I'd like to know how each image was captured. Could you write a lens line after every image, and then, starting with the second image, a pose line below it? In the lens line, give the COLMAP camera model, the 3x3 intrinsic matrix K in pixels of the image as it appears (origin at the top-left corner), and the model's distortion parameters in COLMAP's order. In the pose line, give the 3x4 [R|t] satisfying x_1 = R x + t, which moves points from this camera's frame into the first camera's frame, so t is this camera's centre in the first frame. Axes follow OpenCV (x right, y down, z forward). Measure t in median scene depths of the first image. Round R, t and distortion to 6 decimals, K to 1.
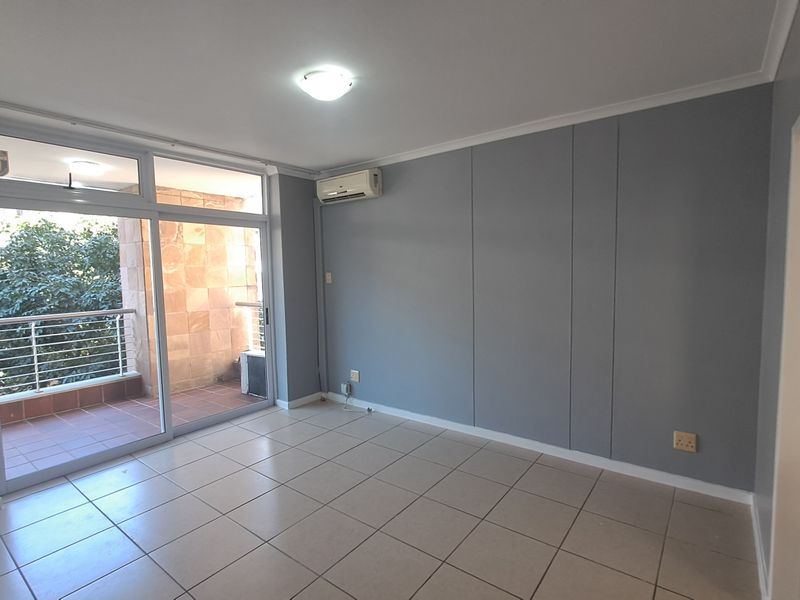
lens RADIAL K [[417.3, 0, 393.7], [0, 417.3, 301.2], [0, 0, 1]] dist [0.001595, -0.002369]
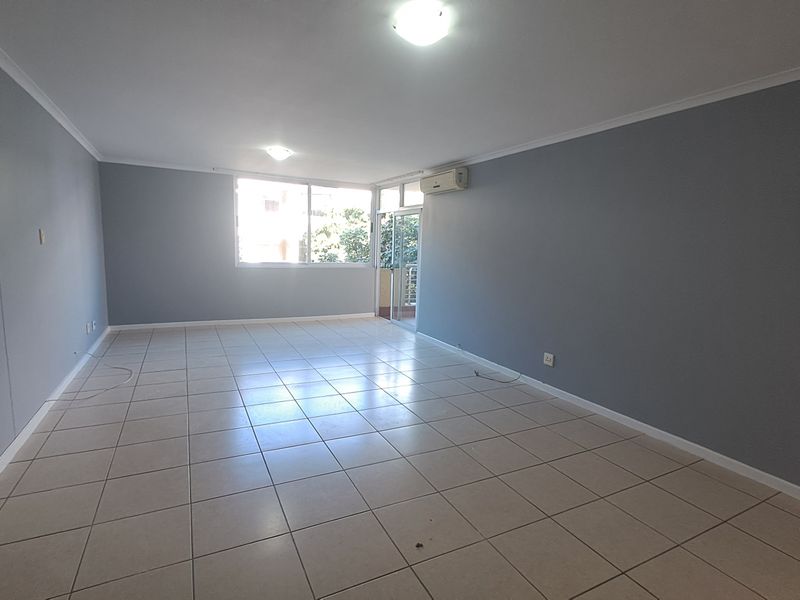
lens RADIAL K [[417.3, 0, 405.7], [0, 417.3, 297.2], [0, 0, 1]] dist [0.001595, -0.002369]
pose [[0.908648, 0.092635, -0.407158, 0.208503], [-0.073388, 0.995332, 0.062673, 0.011125], [0.411063, -0.027067, 0.911205, -0.162884]]
